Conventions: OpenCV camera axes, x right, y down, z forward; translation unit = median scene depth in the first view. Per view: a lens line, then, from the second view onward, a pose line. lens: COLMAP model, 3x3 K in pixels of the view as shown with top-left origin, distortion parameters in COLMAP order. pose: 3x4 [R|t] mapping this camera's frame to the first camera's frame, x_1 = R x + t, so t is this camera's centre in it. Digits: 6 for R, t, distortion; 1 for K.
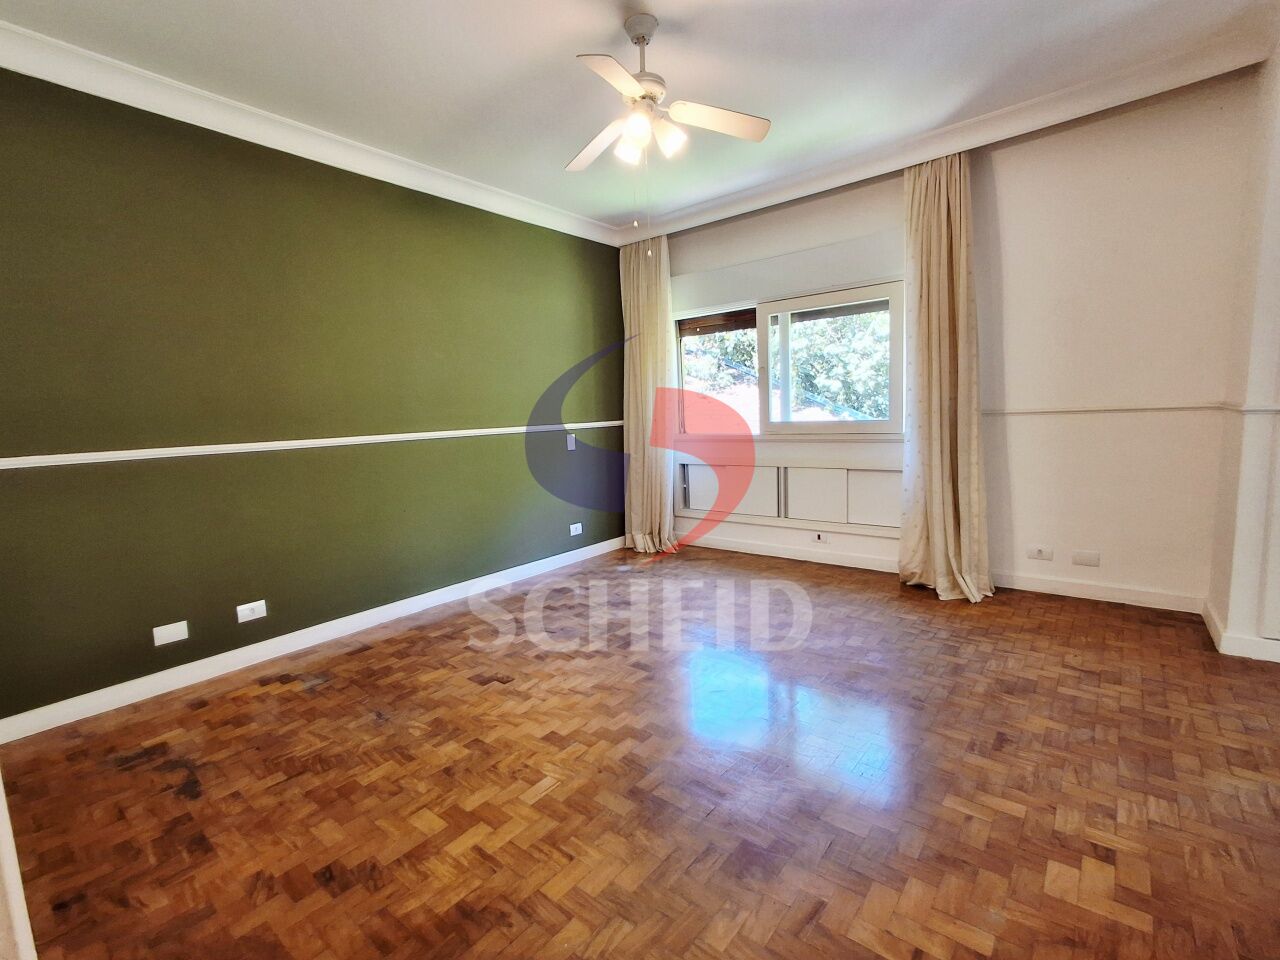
lens RADIAL K [[592.0, 0, 640.0], [0, 592.0, 480.0], [0, 0, 1]] dist [-0.002608, -0.000773]
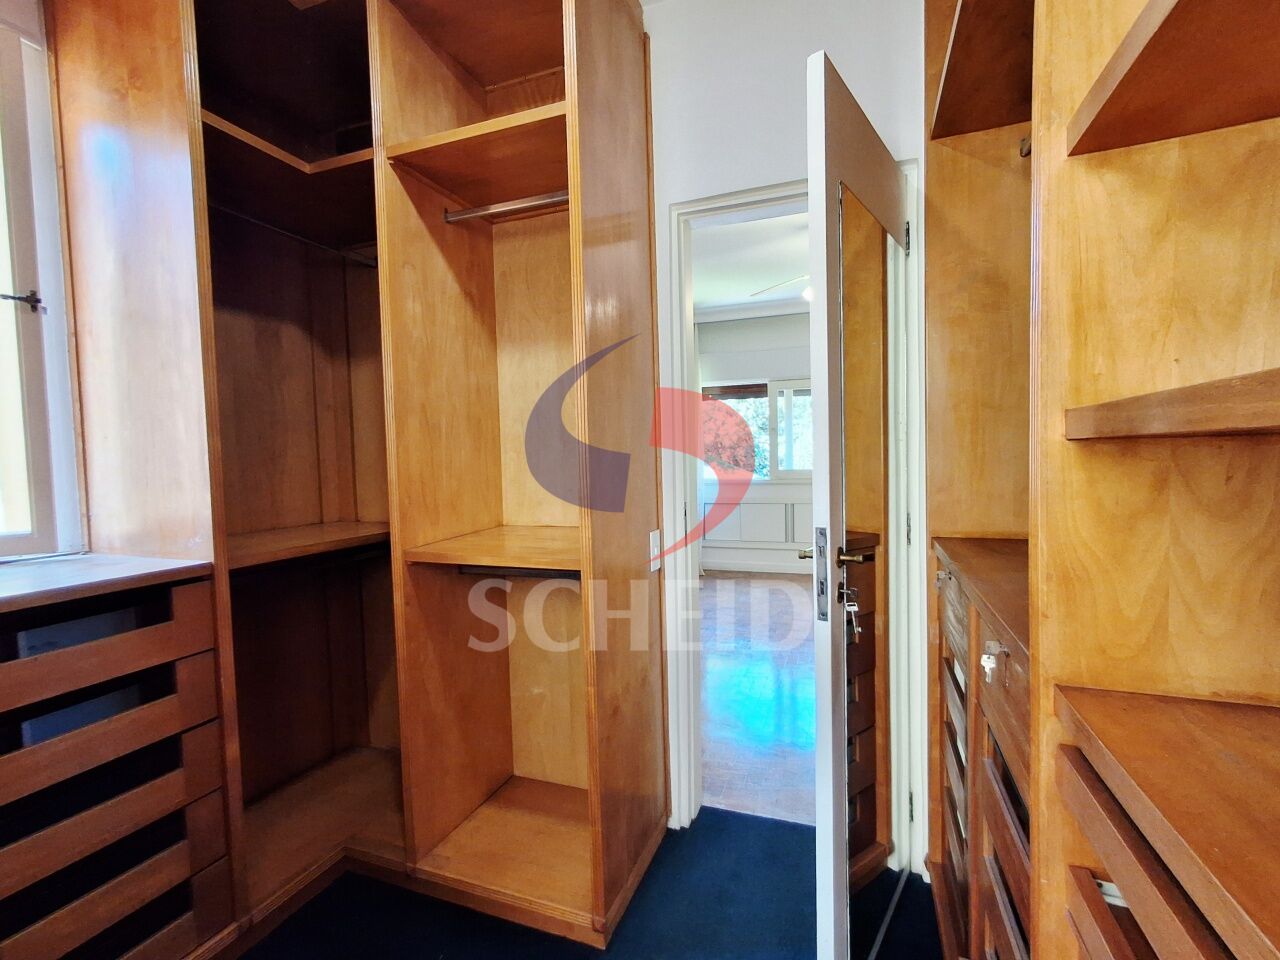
lens RADIAL K [[592.0, 0, 640.0], [0, 592.0, 480.0], [0, 0, 1]] dist [-0.002608, -0.000773]
pose [[0.946068, -0.003548, 0.323947, -0.525435], [0.029873, 0.996635, -0.076325, 0.017385], [-0.322586, 0.081886, 0.942991, -0.142743]]
